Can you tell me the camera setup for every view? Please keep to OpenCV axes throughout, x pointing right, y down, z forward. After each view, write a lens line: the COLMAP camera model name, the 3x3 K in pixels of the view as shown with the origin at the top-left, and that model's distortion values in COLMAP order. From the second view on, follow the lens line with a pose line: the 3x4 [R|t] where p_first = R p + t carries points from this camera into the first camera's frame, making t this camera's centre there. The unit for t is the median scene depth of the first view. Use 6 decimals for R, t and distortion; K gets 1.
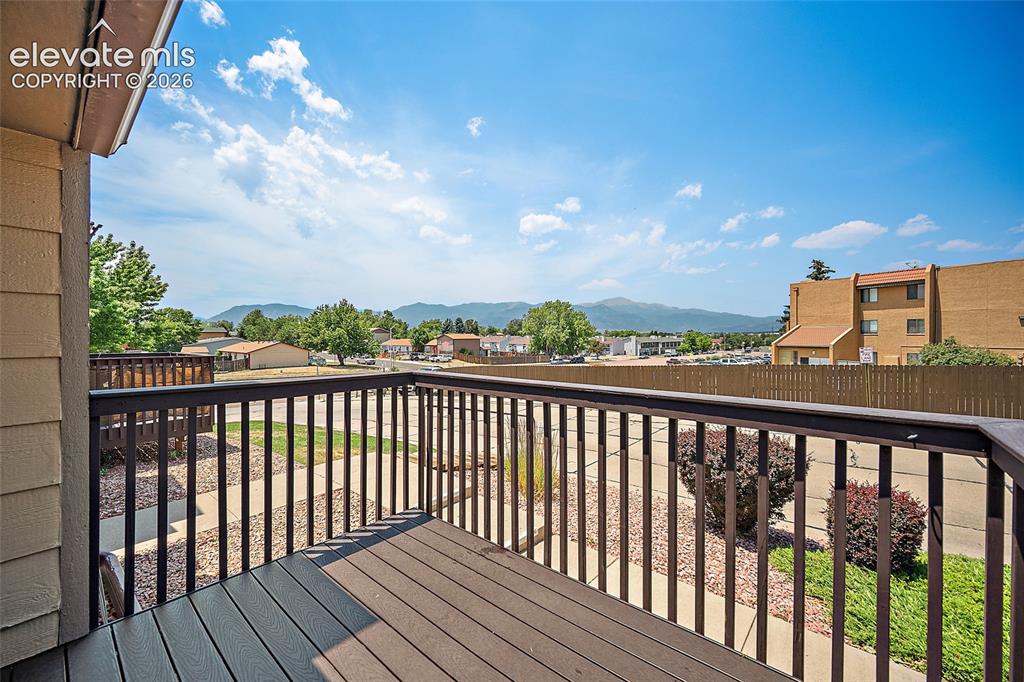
lens RADIAL K [[400.4, 0, 516.5], [0, 400.4, 341.5], [0, 0, 1]] dist [-0.001621, 0.001179]
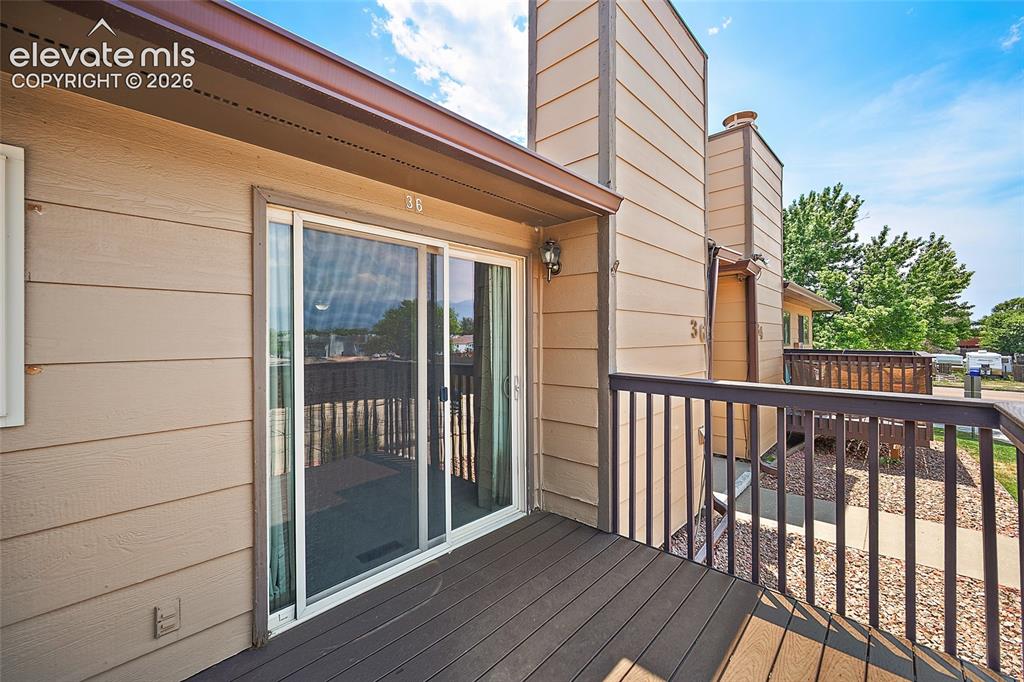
lens RADIAL K [[409.1, 0, 514.9], [0, 409.1, 333.0], [0, 0, 1]] dist [-0.002234, 0.000049]
pose [[-0.059365, -0.011910, -0.998165, 0.057415], [-0.003883, 0.999924, -0.011700, 0.000136], [0.998229, 0.003181, -0.059407, 0.085467]]
